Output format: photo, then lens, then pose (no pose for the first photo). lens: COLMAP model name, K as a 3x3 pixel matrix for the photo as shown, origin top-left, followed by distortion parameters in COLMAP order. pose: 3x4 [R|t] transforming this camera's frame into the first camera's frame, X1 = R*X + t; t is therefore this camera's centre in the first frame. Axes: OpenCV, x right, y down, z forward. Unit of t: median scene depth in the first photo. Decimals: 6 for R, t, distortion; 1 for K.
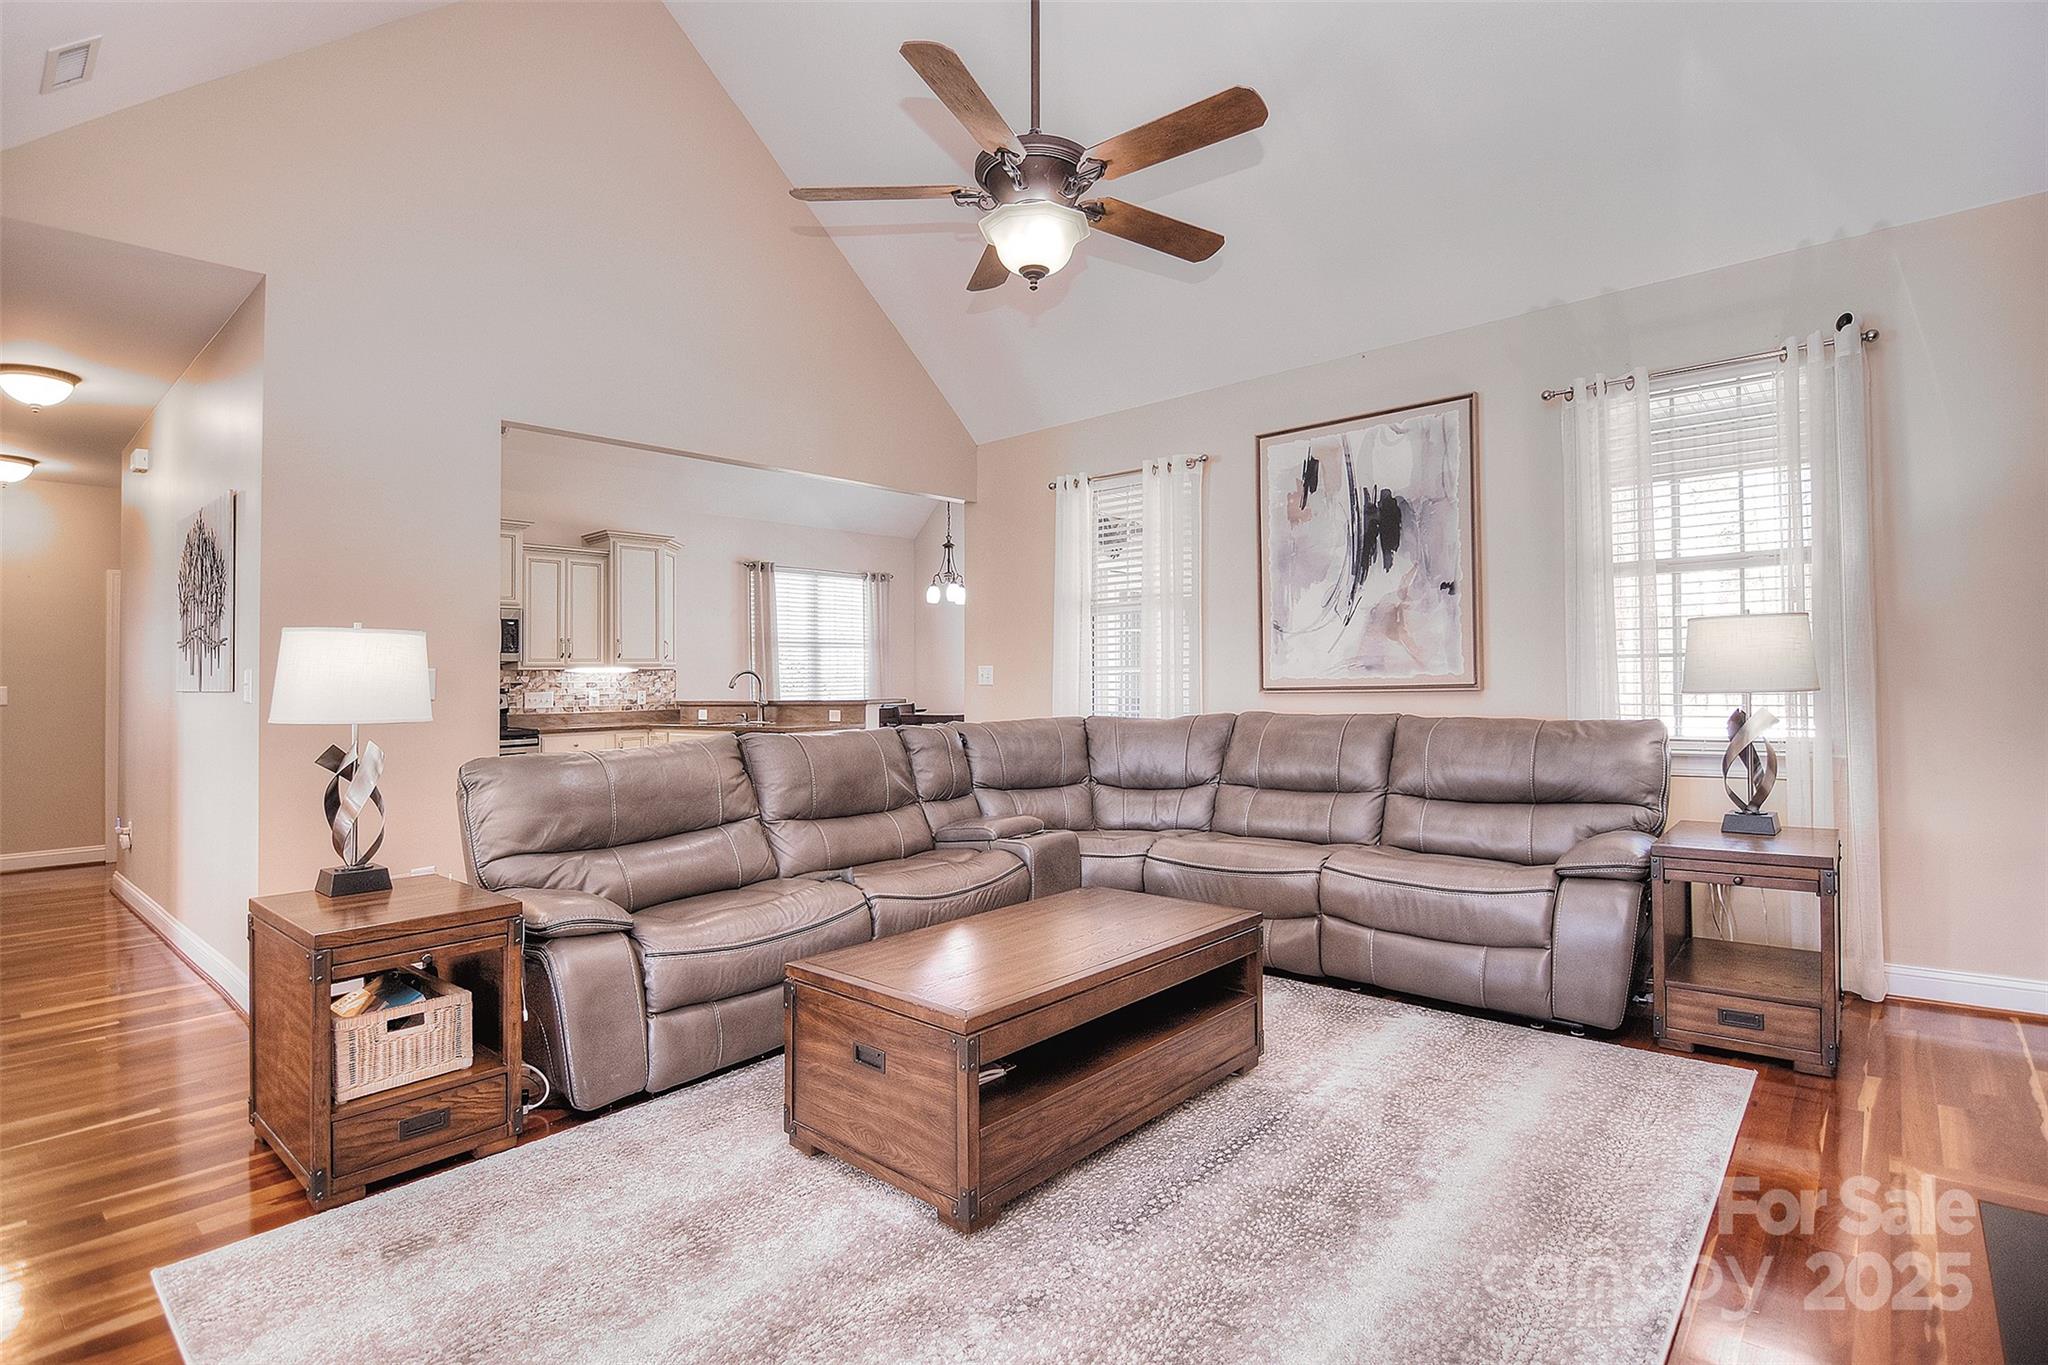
lens RADIAL K [[988.2, 0, 1035.7], [0, 988.2, 659.2], [0, 0, 1]] dist [-0.008019, -0.009373]
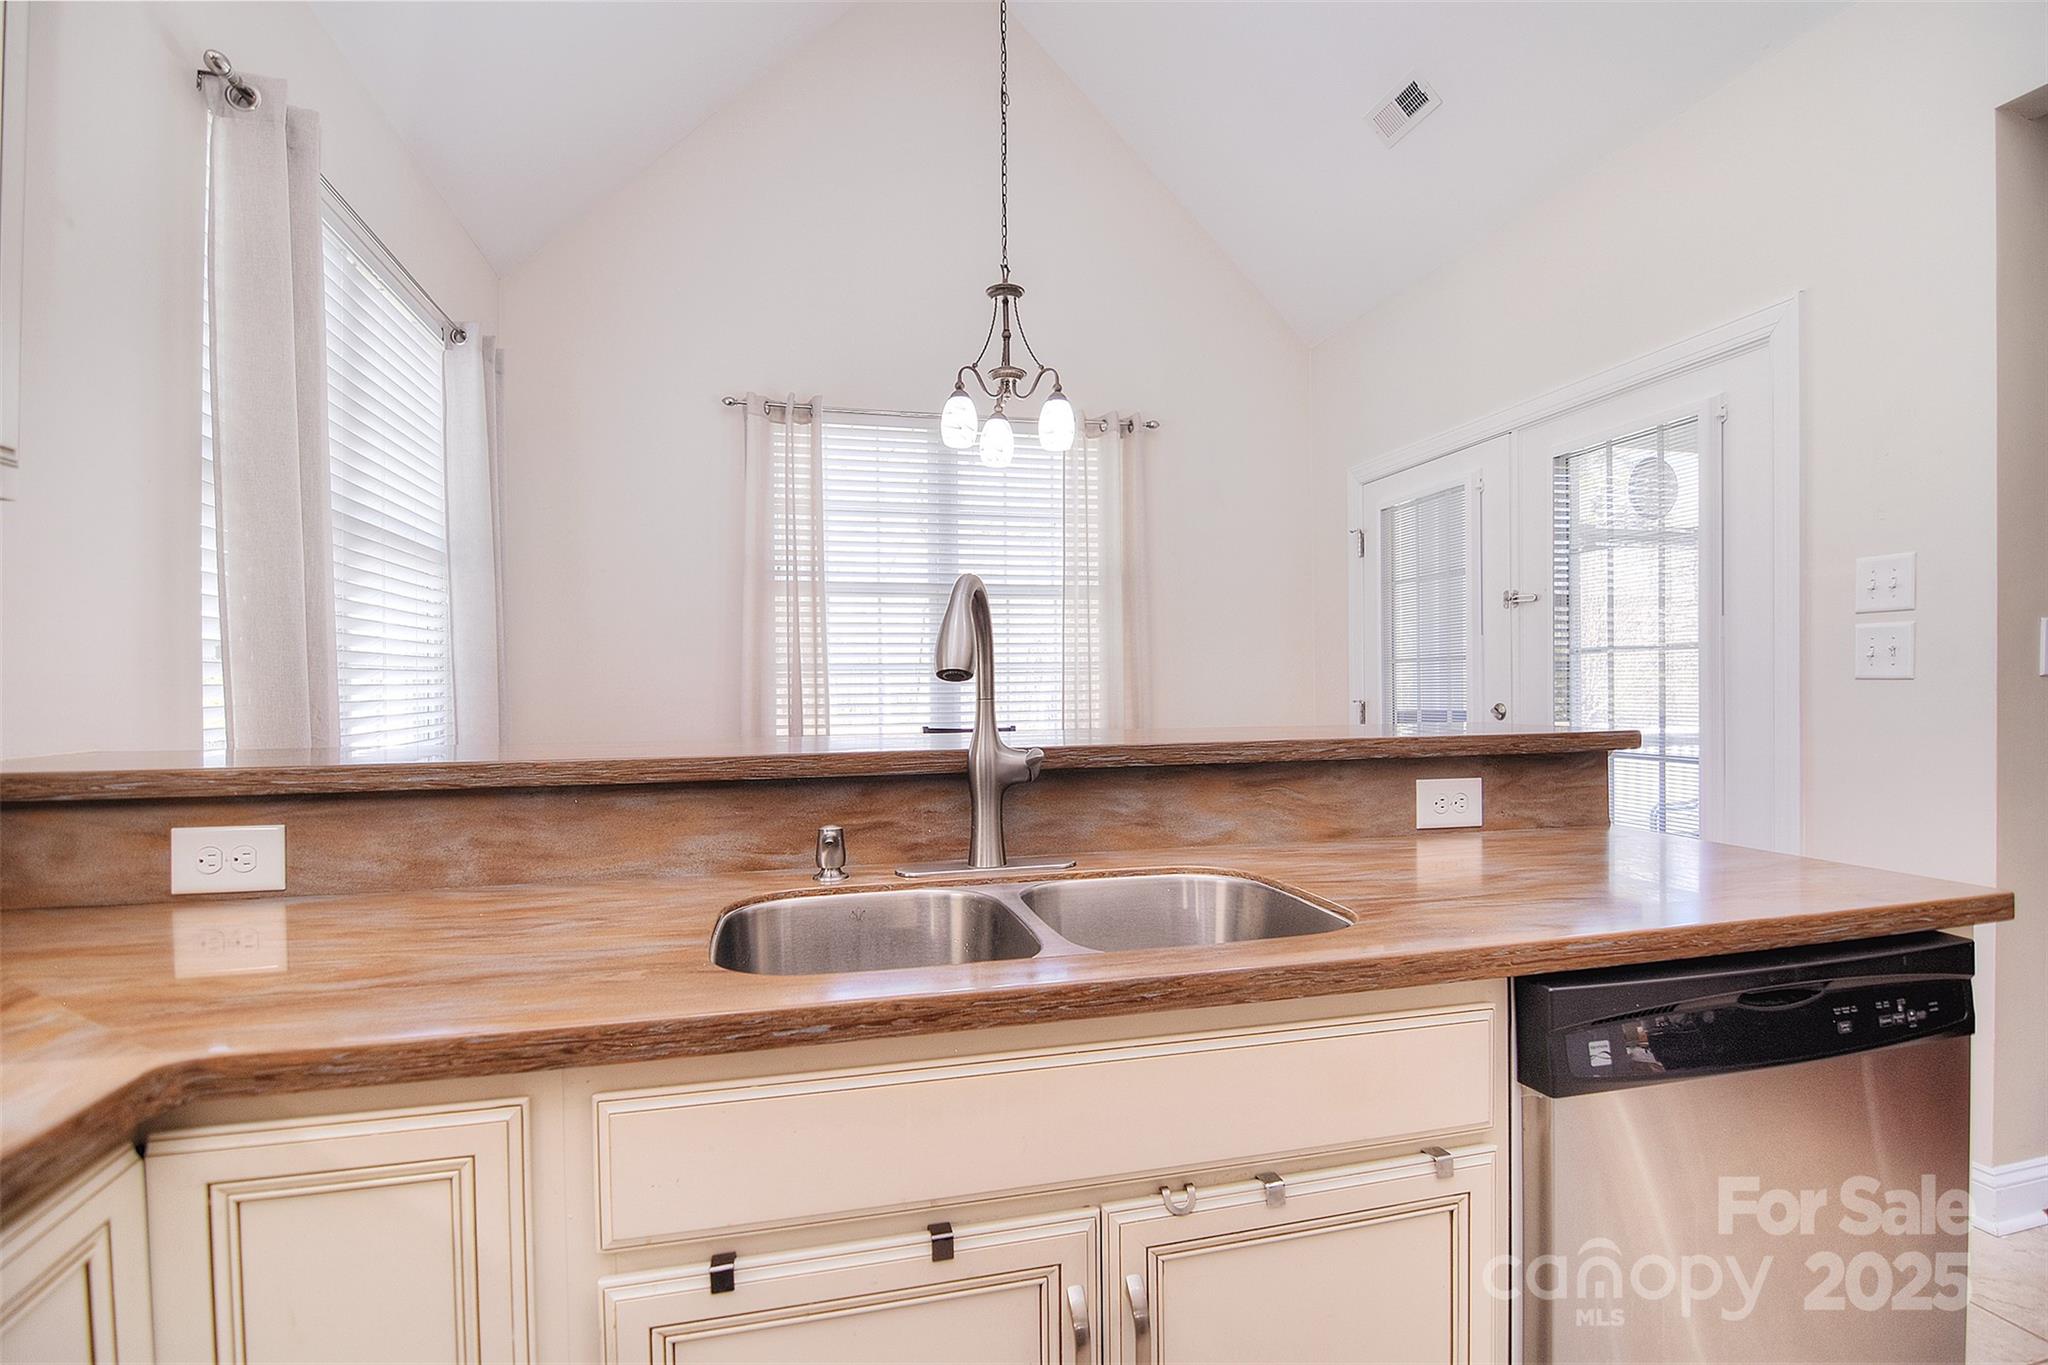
lens RADIAL K [[988.2, 0, 1038.3], [0, 988.2, 690.0], [0, 0, 1]] dist [-0.008019, -0.009373]
pose [[0.567752, 0.009454, 0.823145, -0.706454], [-0.022665, 0.999734, 0.004151, 0.049672], [-0.822888, -0.021014, 0.567815, 1.481248]]
